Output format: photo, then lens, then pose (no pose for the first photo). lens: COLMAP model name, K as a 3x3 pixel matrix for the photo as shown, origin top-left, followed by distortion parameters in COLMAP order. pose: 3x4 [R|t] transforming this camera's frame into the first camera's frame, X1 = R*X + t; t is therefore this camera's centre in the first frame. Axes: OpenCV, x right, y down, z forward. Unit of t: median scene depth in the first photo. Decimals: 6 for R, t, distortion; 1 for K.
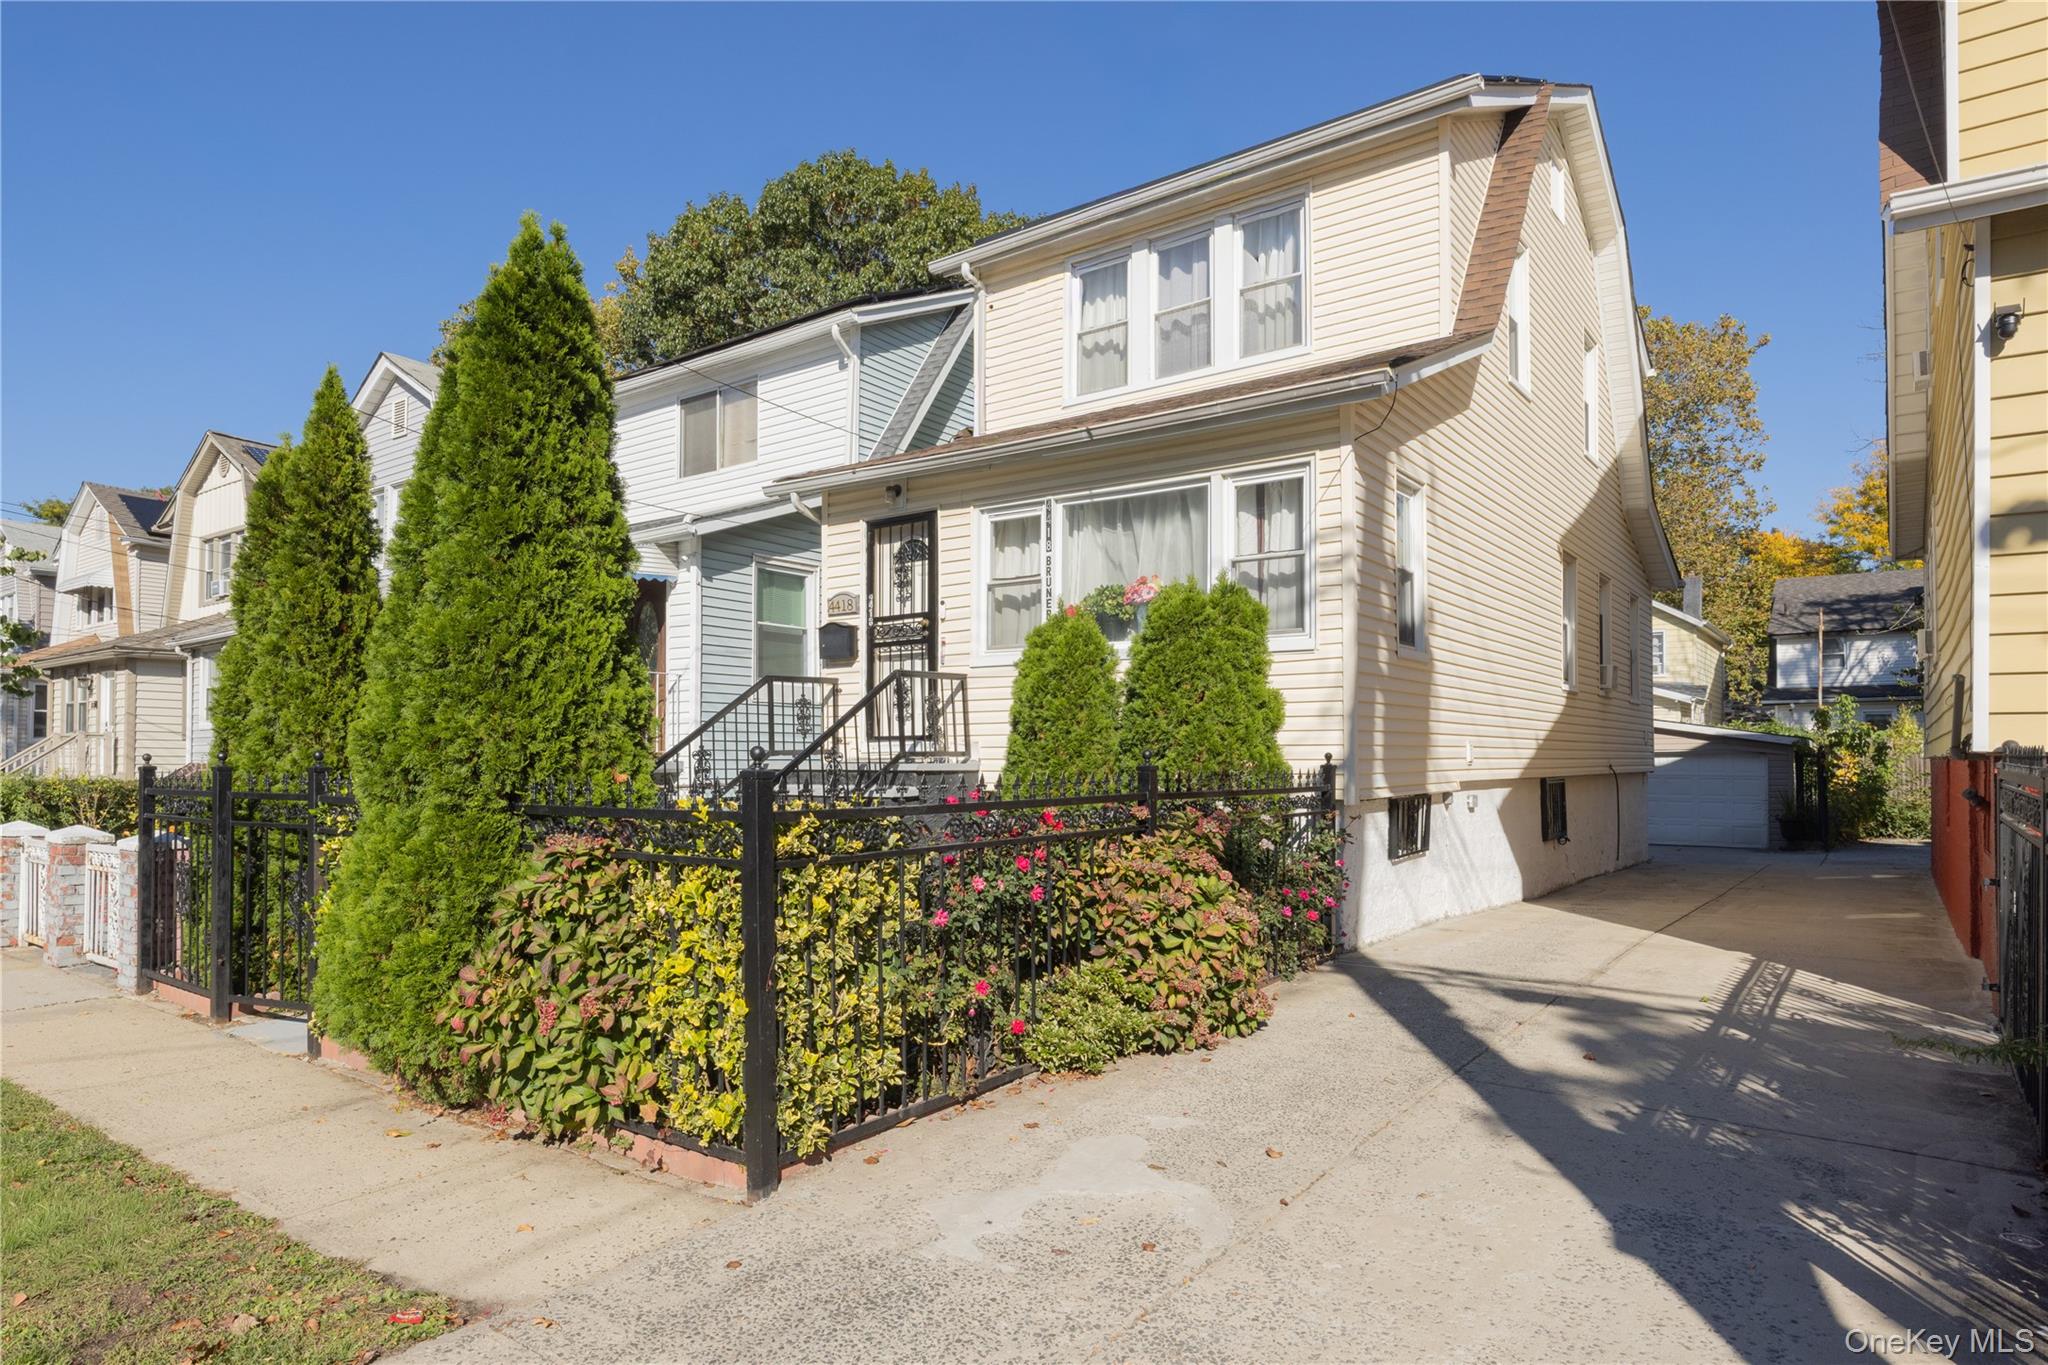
lens RADIAL K [[1165.4, 0, 1024.0], [0, 1165.4, 682.5], [0, 0, 1]] dist [0.000026, 0.000536]
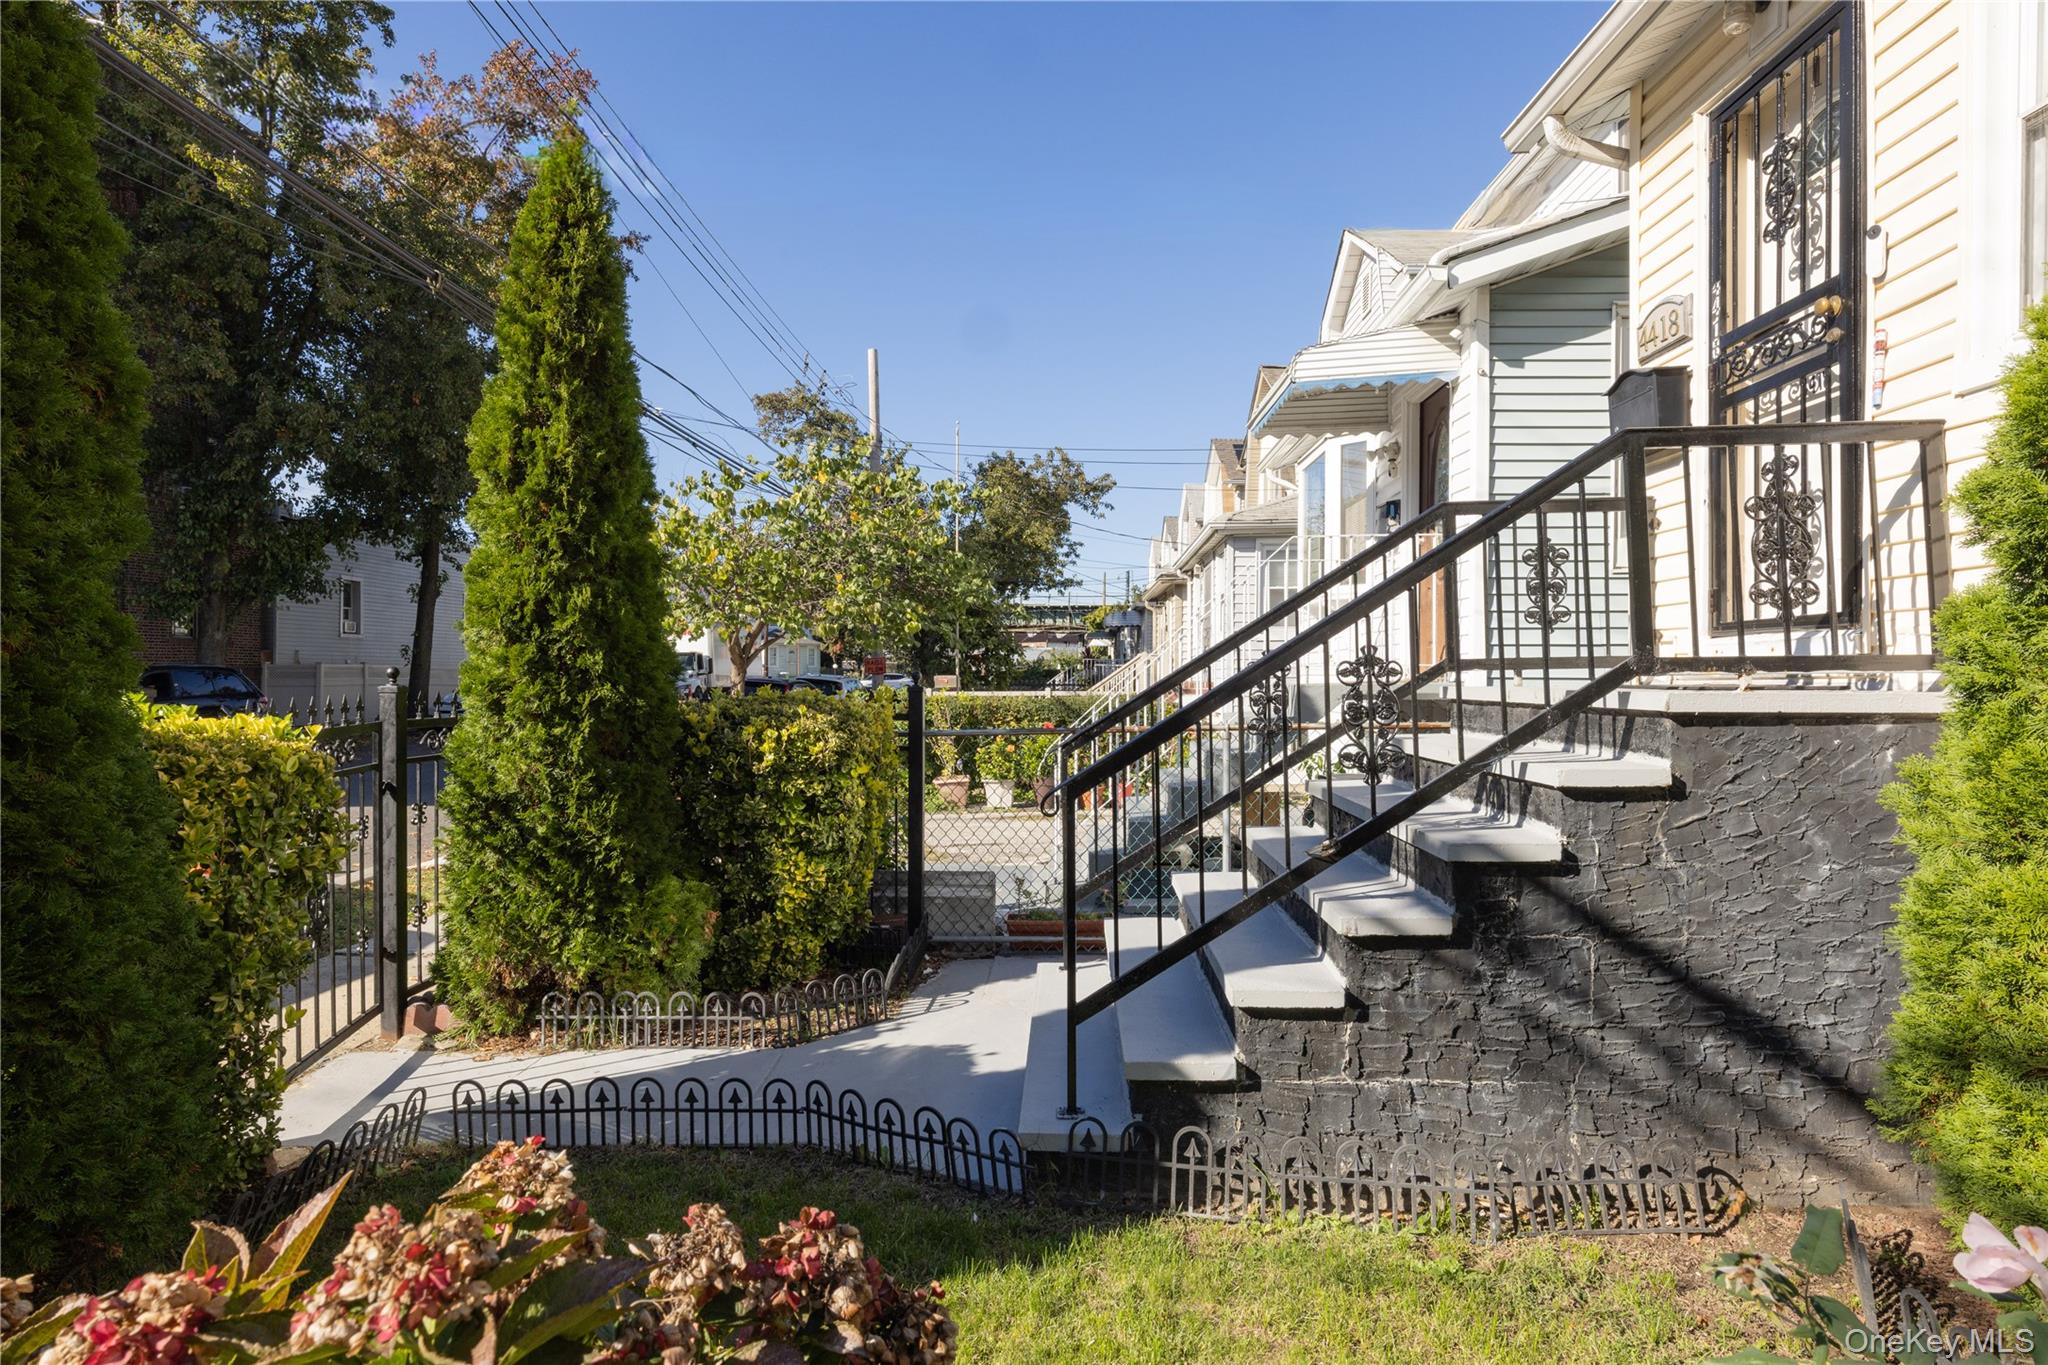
lens RADIAL K [[1165.4, 0, 1024.0], [0, 1165.4, 682.5], [0, 0, 1]] dist [0.000026, 0.000536]
pose [[0.578889, -0.005982, -0.815385, 0.066657], [0.064825, 0.997146, 0.038708, 0.036216], [0.812826, -0.075265, 0.577624, 0.571823]]
